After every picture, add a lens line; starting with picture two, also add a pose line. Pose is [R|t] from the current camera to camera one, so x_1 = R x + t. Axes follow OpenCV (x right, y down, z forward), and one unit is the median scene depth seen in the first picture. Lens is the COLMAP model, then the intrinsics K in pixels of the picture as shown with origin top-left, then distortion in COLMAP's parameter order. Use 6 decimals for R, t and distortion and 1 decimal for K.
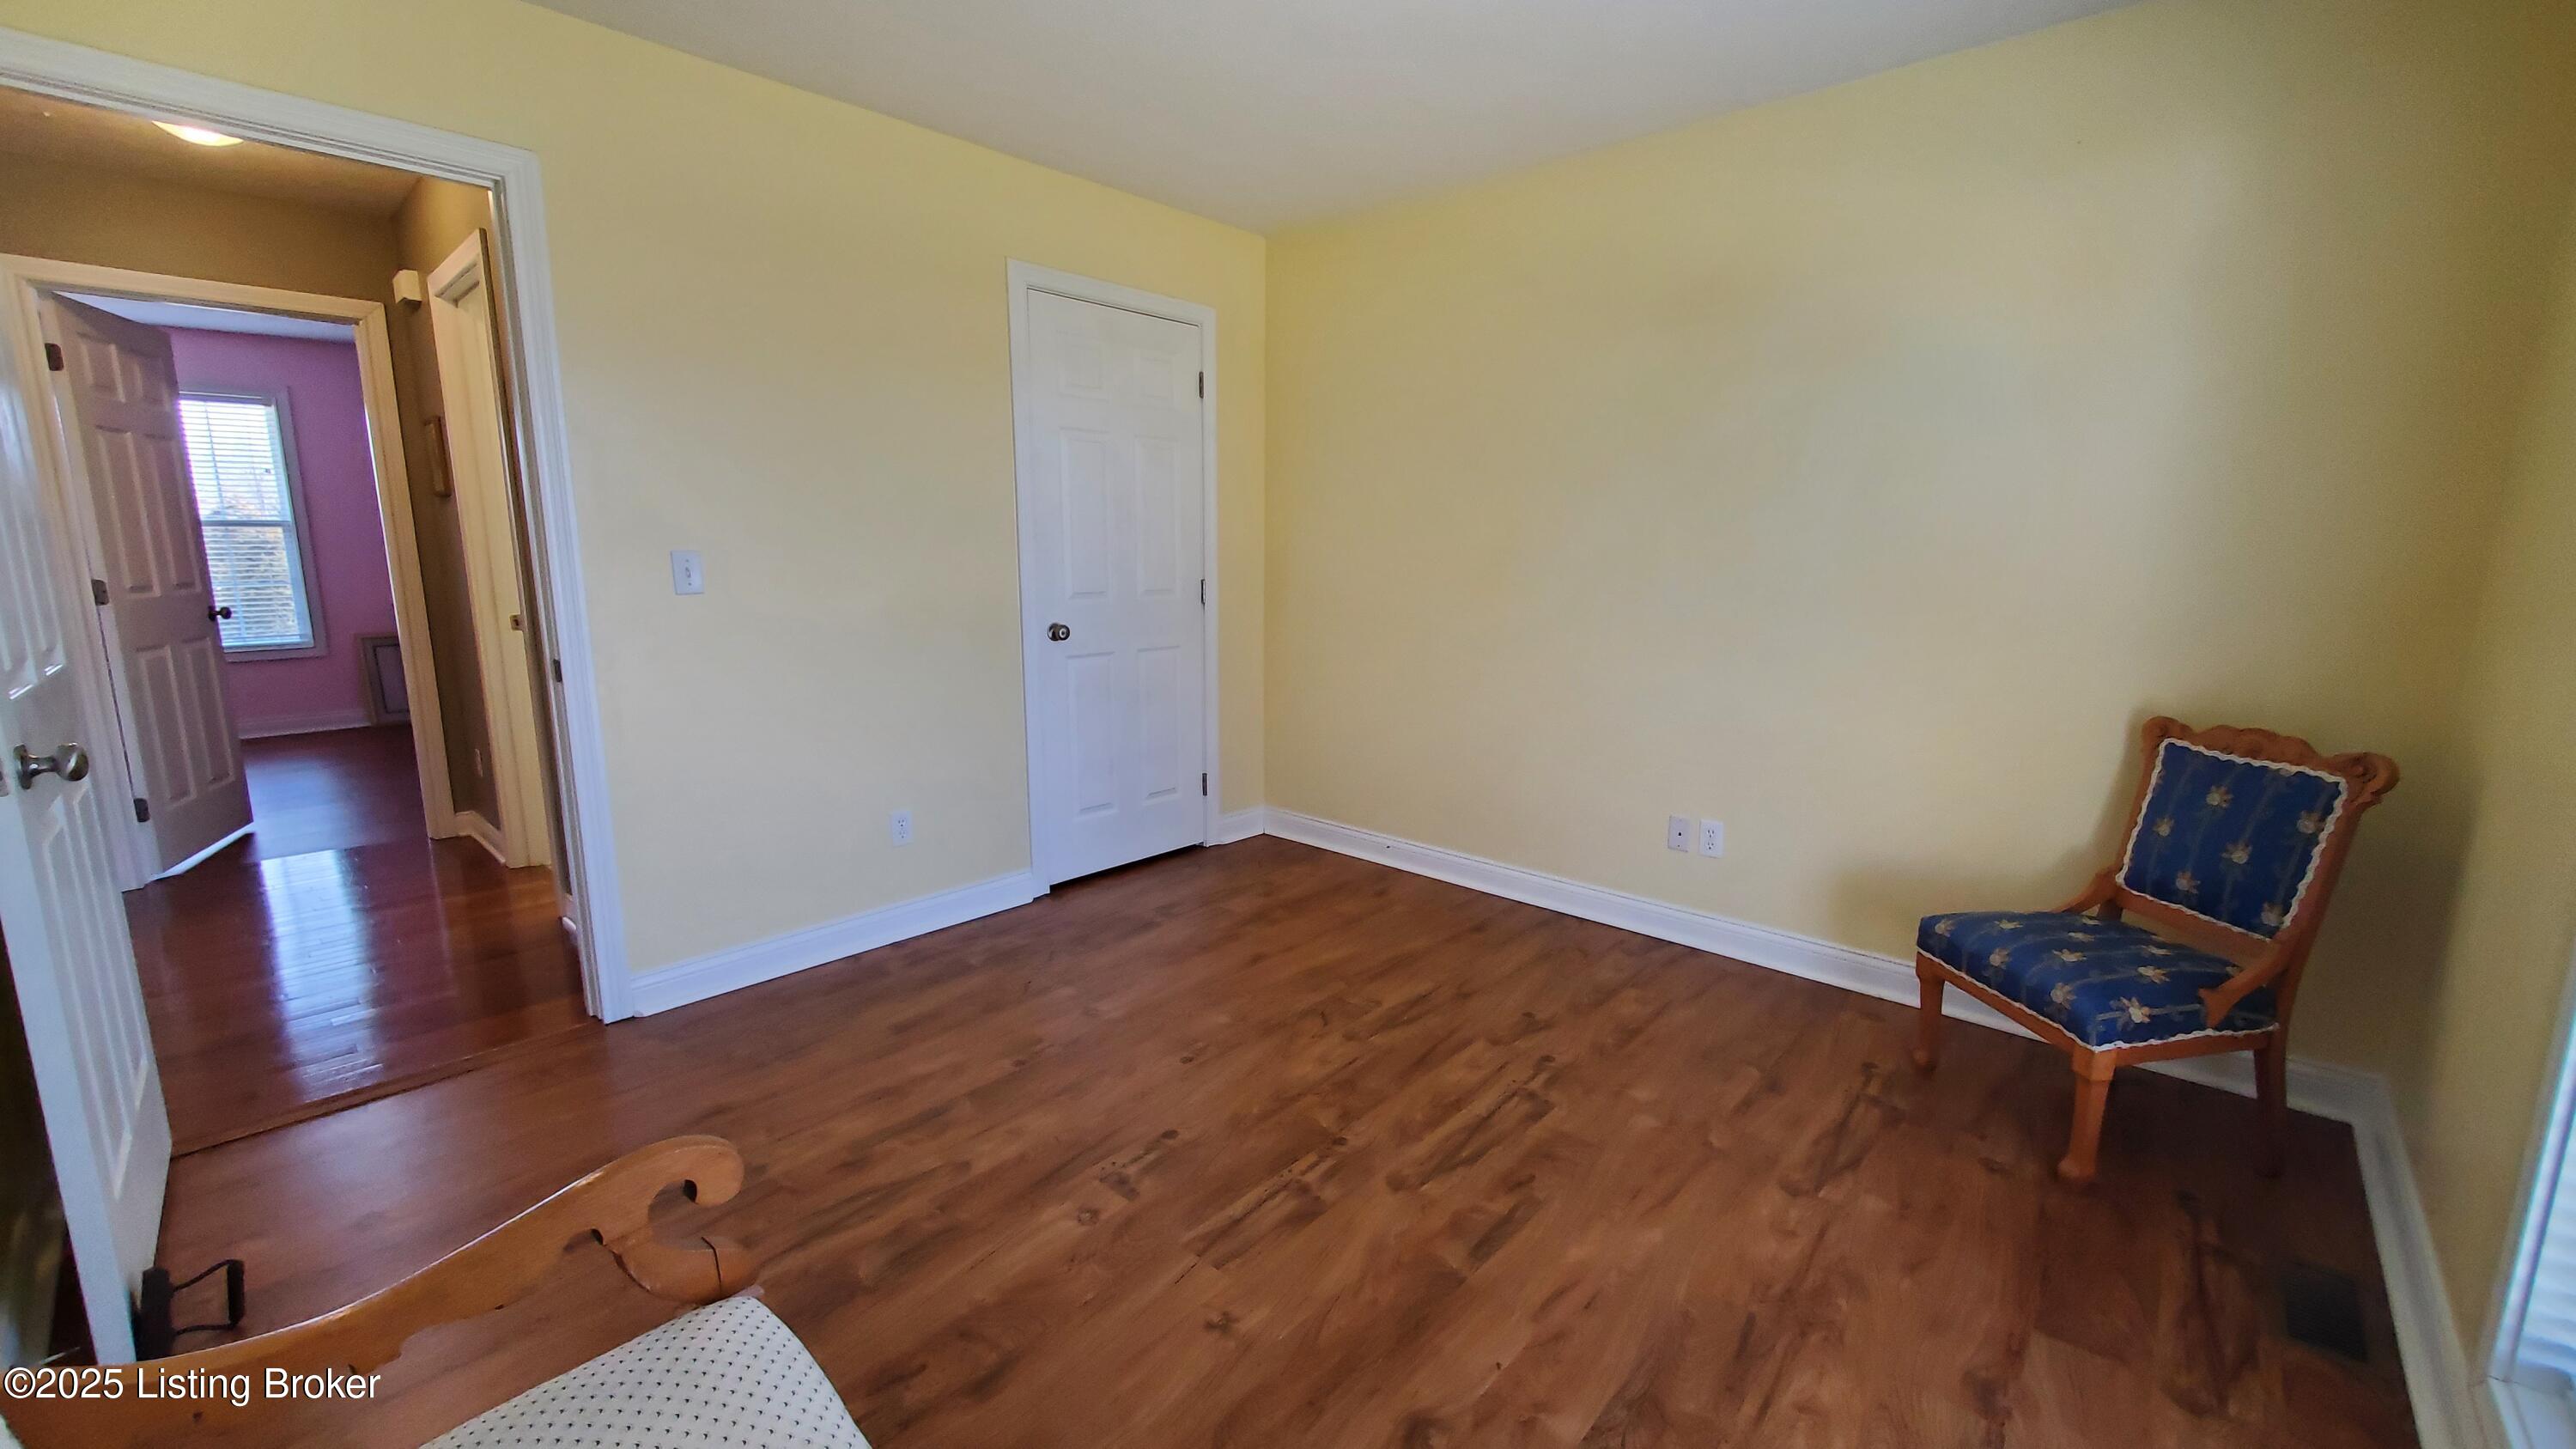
lens RADIAL K [[1022.9, 0, 1305.2], [0, 1022.9, 720.3], [0, 0, 1]] dist [0.000954, -0.000219]
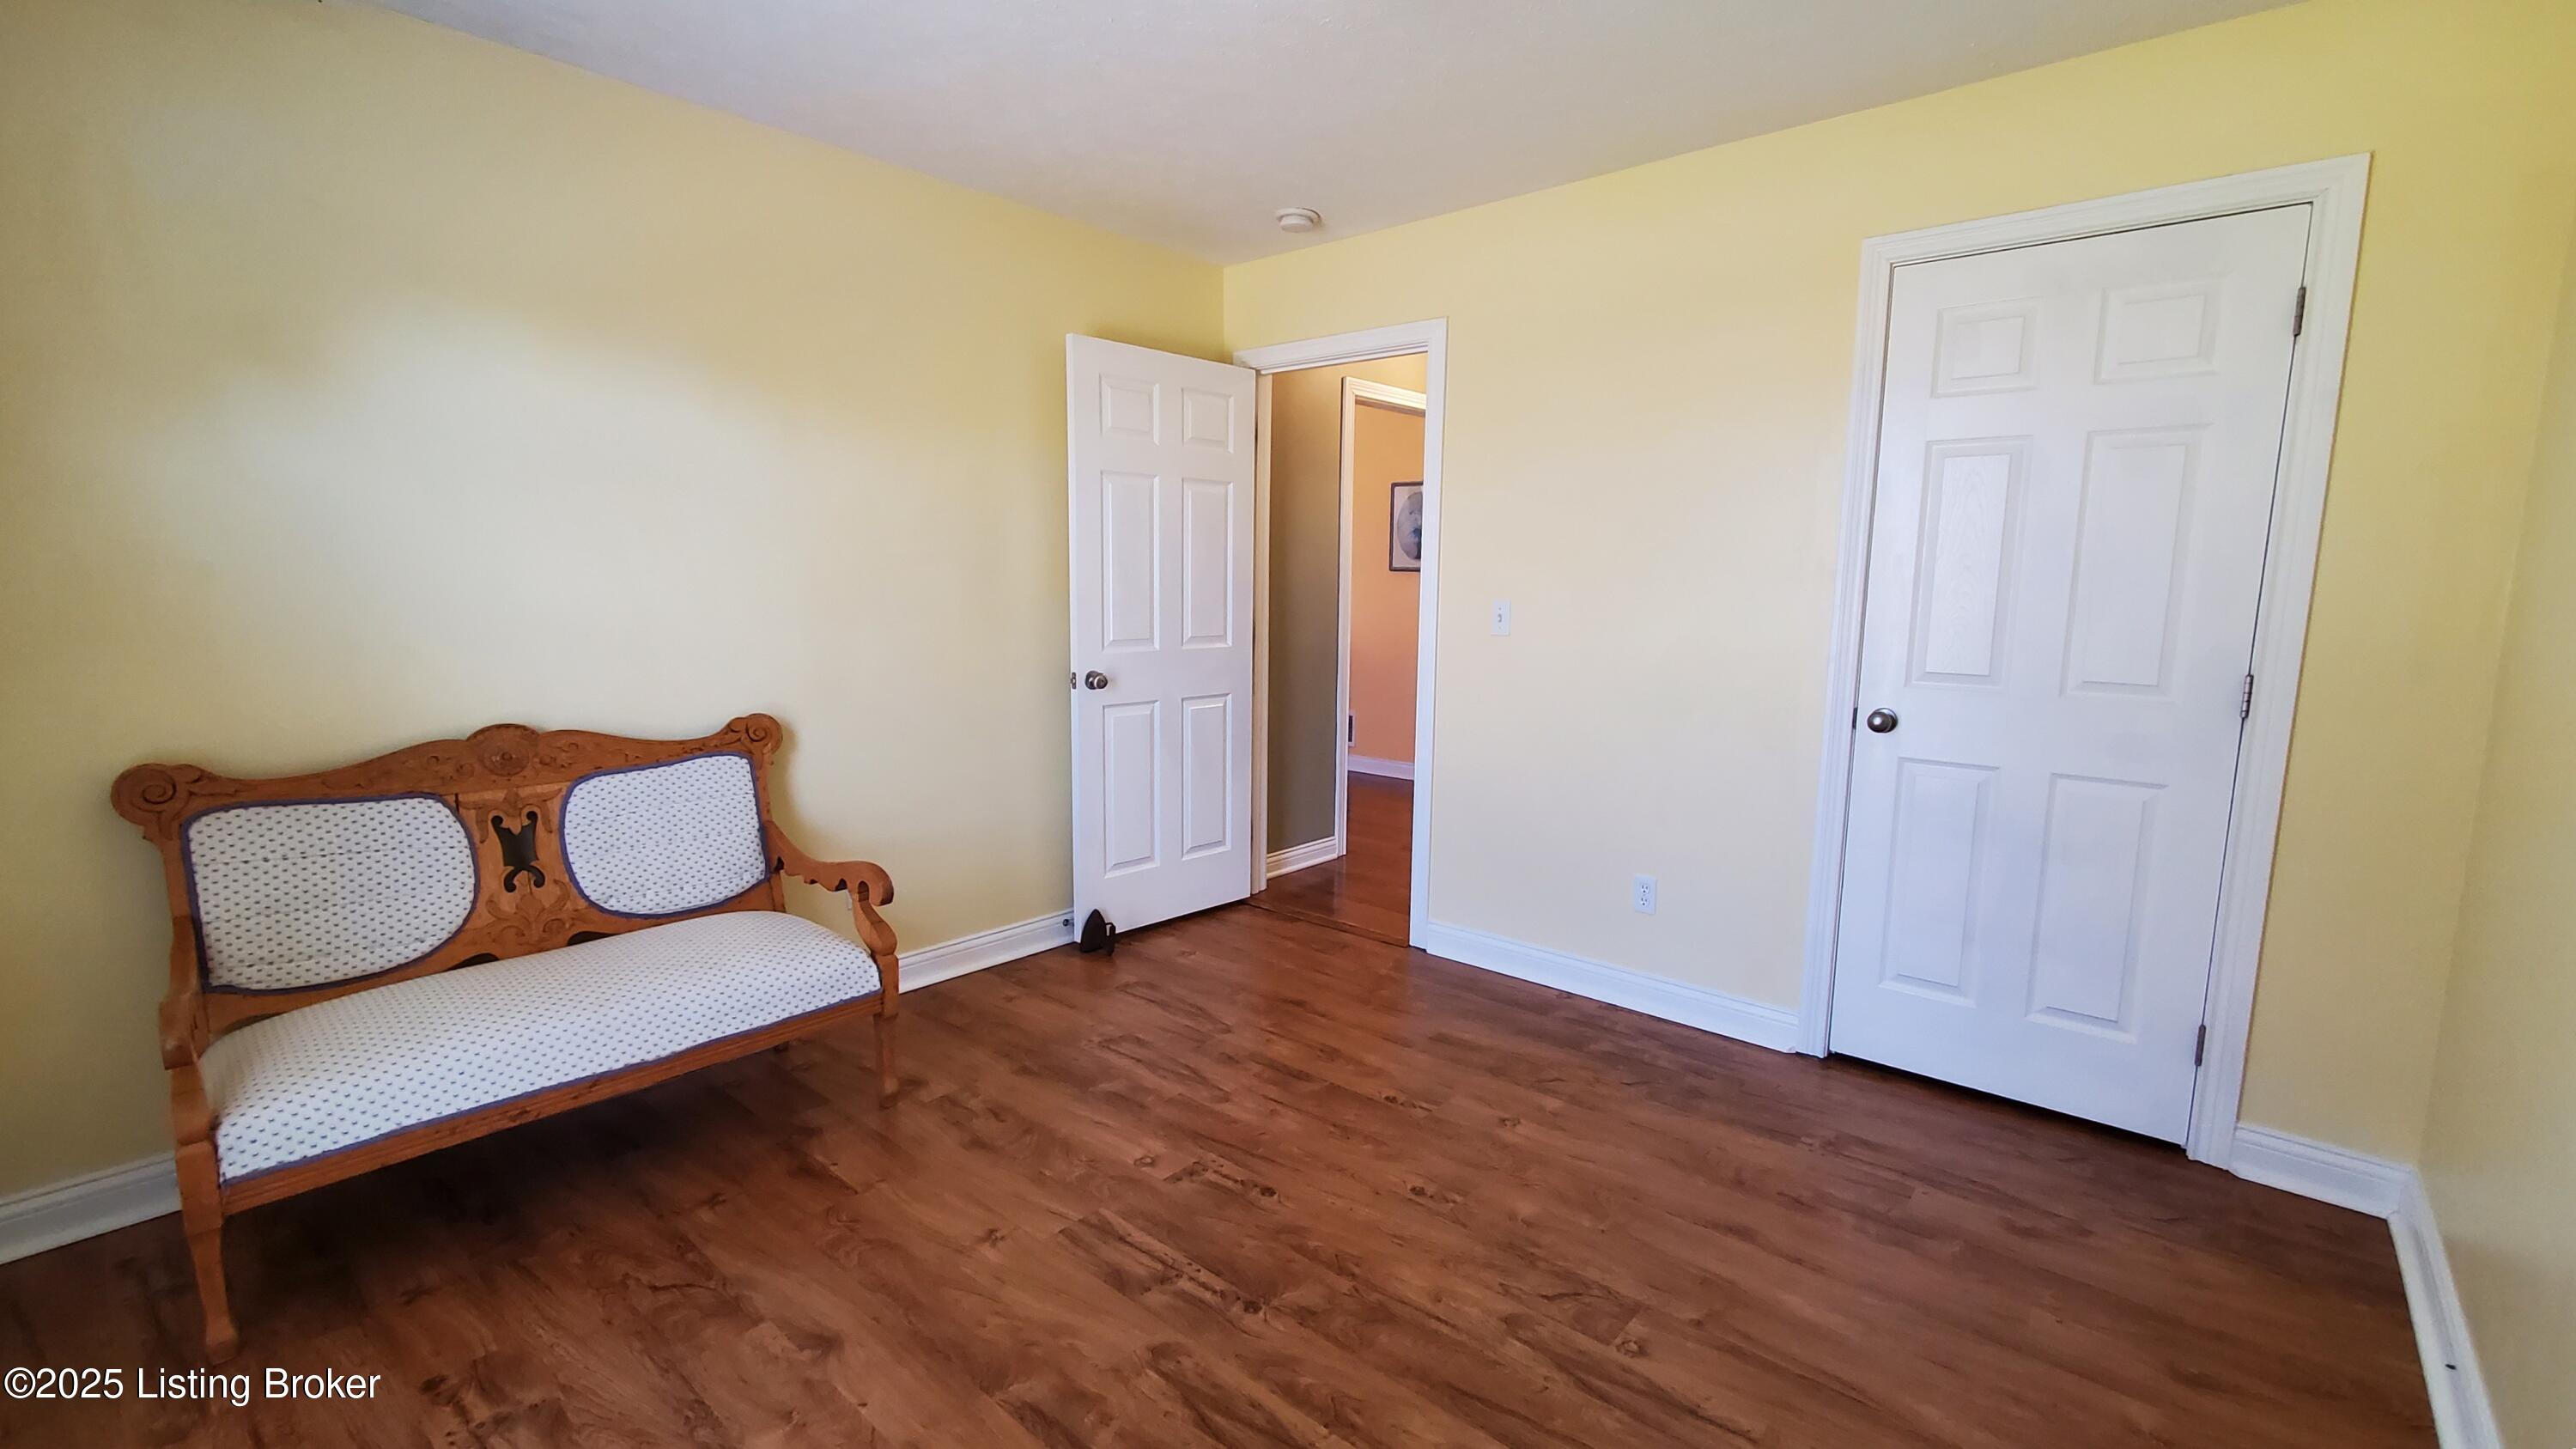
lens RADIAL K [[1022.9, 0, 1305.2], [0, 1022.9, 720.3], [0, 0, 1]] dist [0.000954, -0.000219]
pose [[0.042010, 0.129560, -0.990681, 0.721876], [-0.180732, 0.976184, 0.120000, -0.159255], [0.982635, 0.174006, 0.064425, 0.789791]]
